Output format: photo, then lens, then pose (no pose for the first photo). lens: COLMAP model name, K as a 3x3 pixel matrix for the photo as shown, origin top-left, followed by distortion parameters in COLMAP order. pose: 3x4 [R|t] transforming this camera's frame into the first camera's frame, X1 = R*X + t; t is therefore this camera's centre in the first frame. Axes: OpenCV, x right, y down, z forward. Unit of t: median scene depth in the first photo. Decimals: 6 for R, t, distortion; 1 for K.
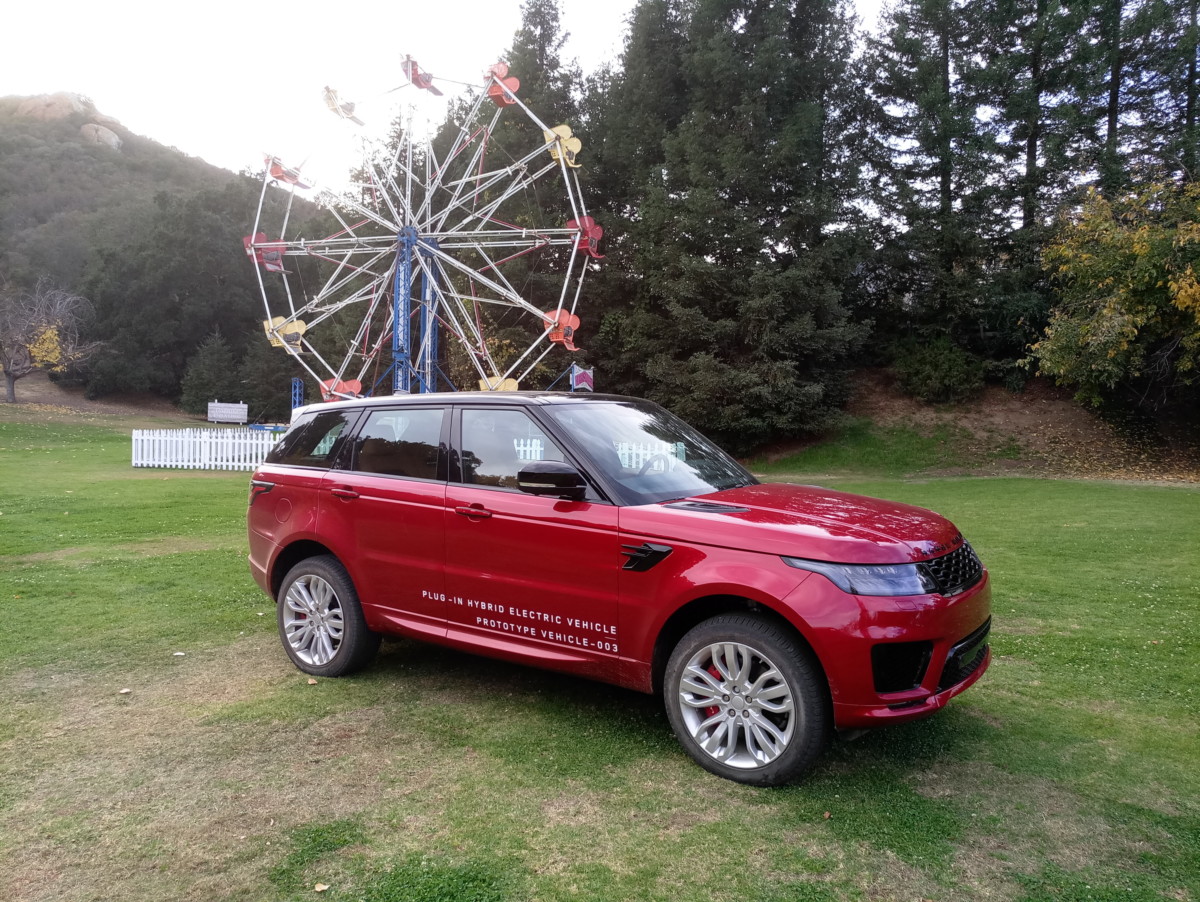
lens RADIAL K [[904.3, 0, 593.5], [0, 904.3, 444.7], [0, 0, 1]] dist [0.025260, -0.009991]
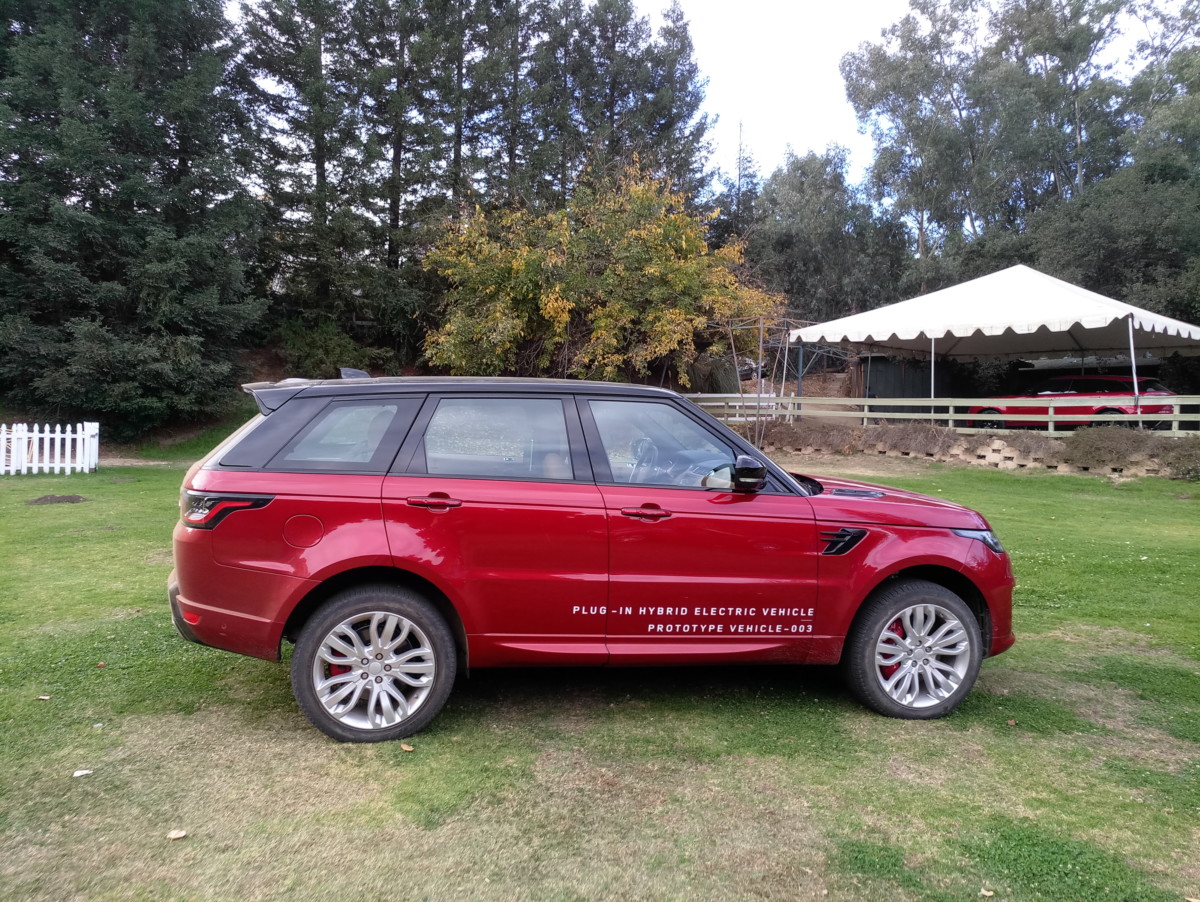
lens RADIAL K [[904.3, 0, 593.5], [0, 904.3, 444.7], [0, 0, 1]] dist [0.025260, -0.009991]
pose [[0.708624, -0.016232, 0.705399, -0.176018], [0.001274, 0.999763, 0.021726, -0.003249], [-0.705585, -0.014497, 0.708477, 0.081783]]
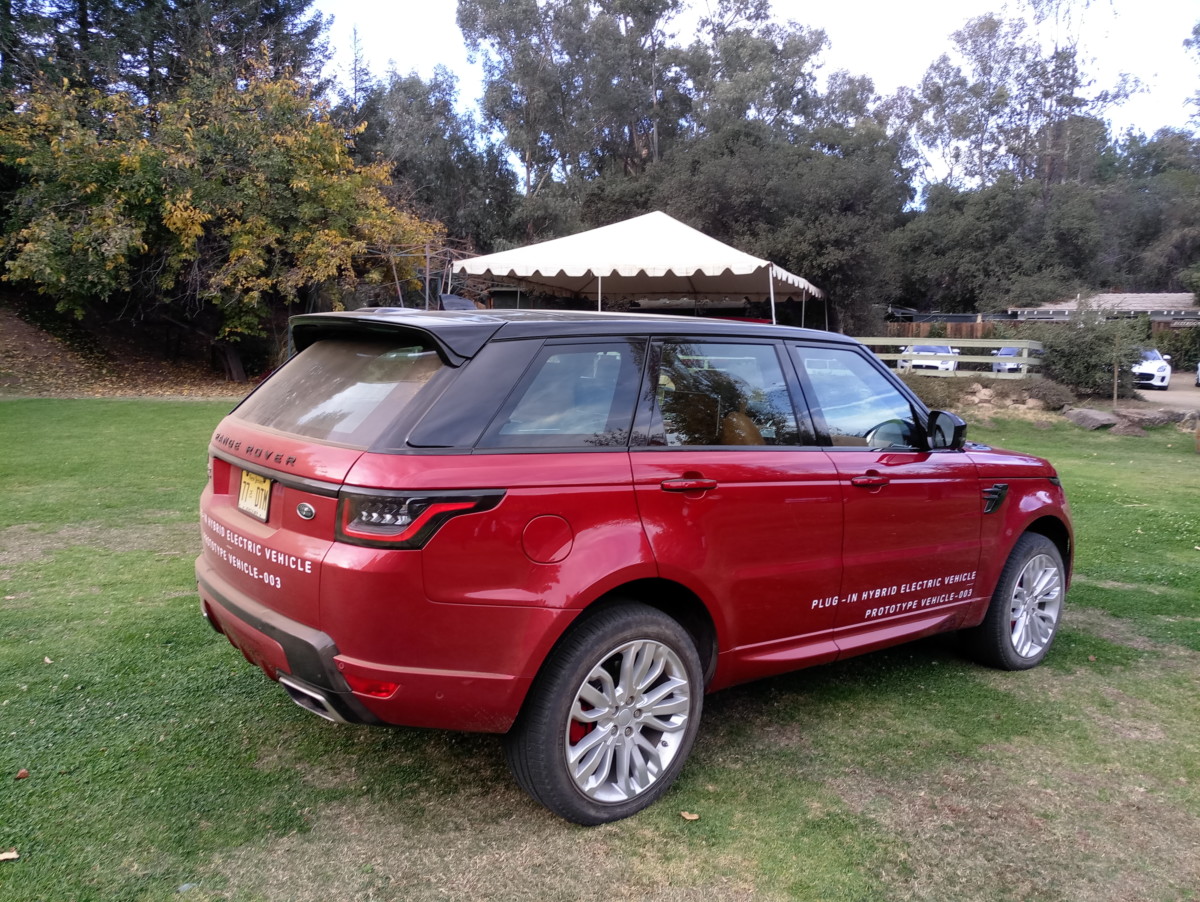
lens RADIAL K [[904.3, 0, 593.5], [0, 904.3, 444.7], [0, 0, 1]] dist [0.025260, -0.009991]
pose [[0.311883, -0.090083, 0.945840, -0.203295], [-0.004684, 0.995337, 0.096342, -0.006852], [-0.950109, -0.034478, 0.310007, 0.210731]]
